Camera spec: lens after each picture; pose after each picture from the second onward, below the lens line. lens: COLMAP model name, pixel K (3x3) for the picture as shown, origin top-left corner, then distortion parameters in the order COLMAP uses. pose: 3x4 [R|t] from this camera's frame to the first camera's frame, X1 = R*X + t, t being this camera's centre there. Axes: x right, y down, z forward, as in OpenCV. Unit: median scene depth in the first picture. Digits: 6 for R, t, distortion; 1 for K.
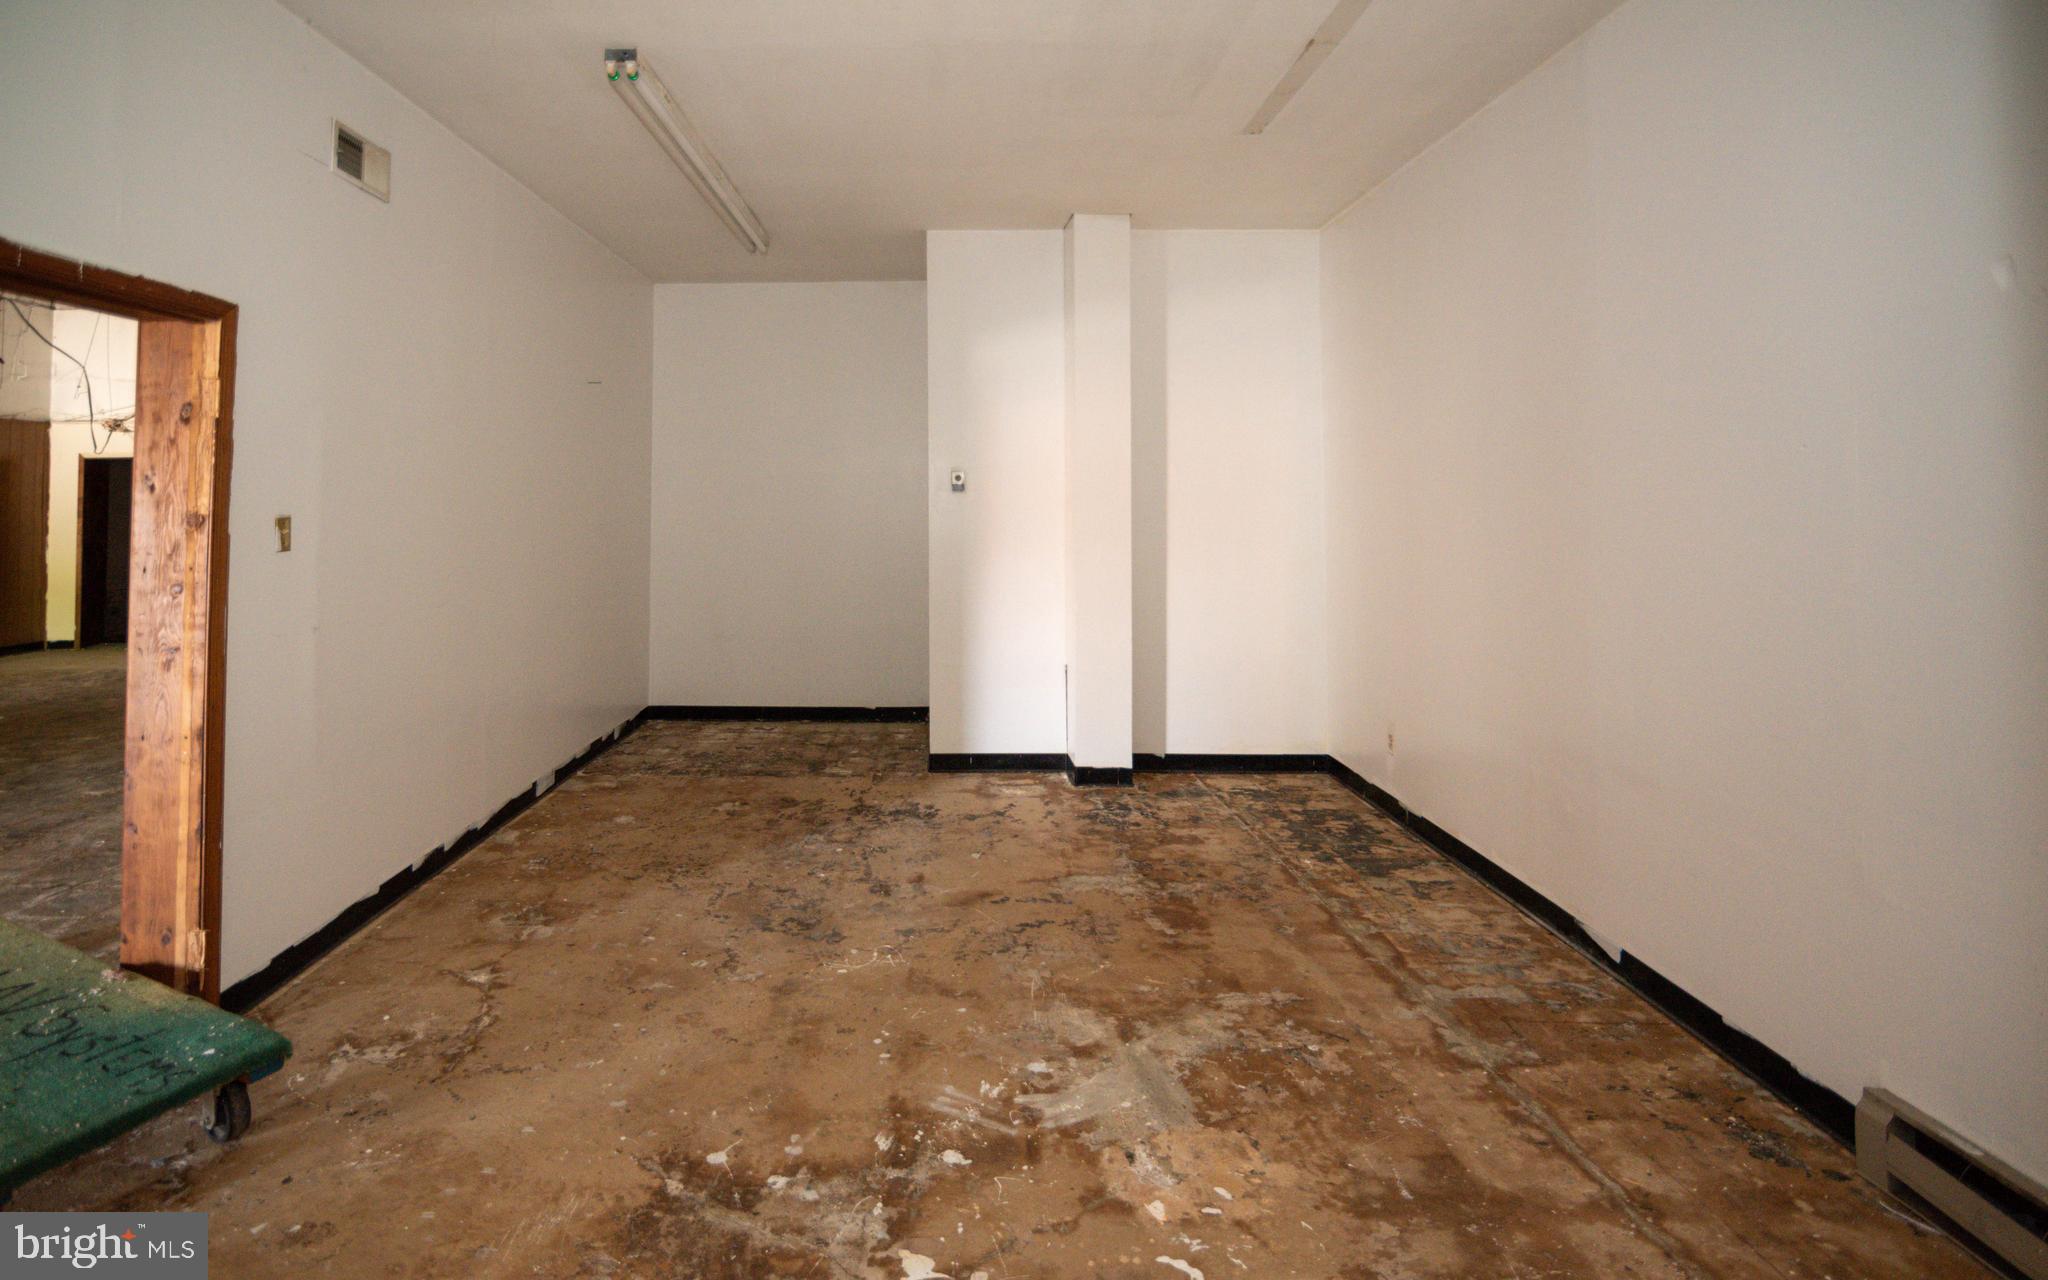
lens RADIAL K [[941.8, 0, 1016.8], [0, 941.8, 640.0], [0, 0, 1]] dist [0.010779, 0.000405]
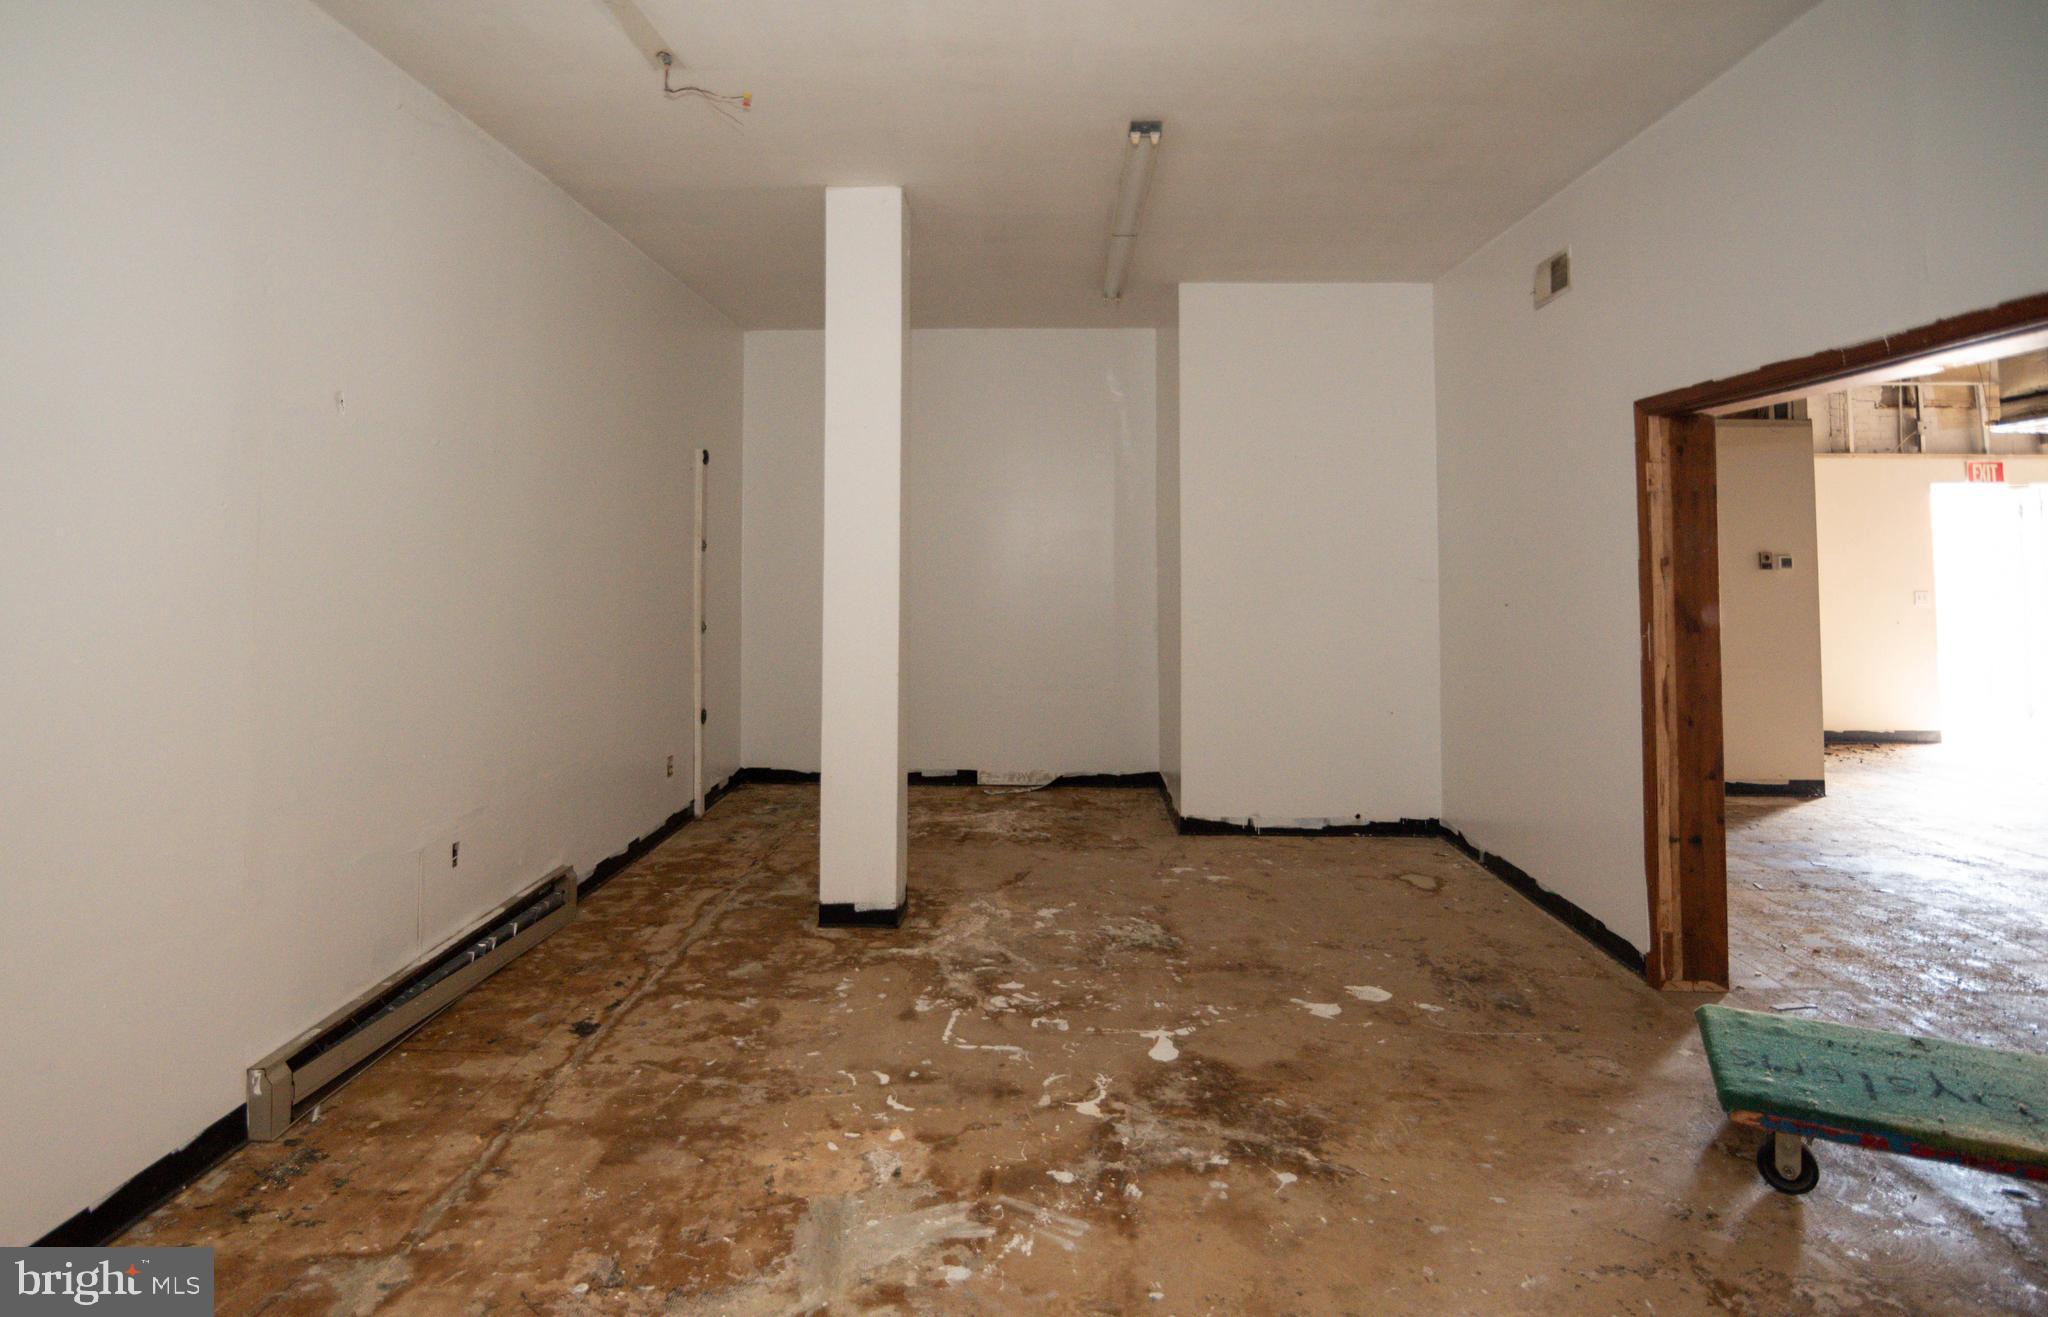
lens RADIAL K [[963.1, 0, 1024.2], [0, 963.1, 657.5], [0, 0, 1]] dist [0.004772, 0.000246]
pose [[-0.994988, -0.012680, 0.099184, -0.118923], [0.012070, 0.969441, 0.245026, -0.269594], [-0.099260, 0.244996, -0.964430, 1.841179]]
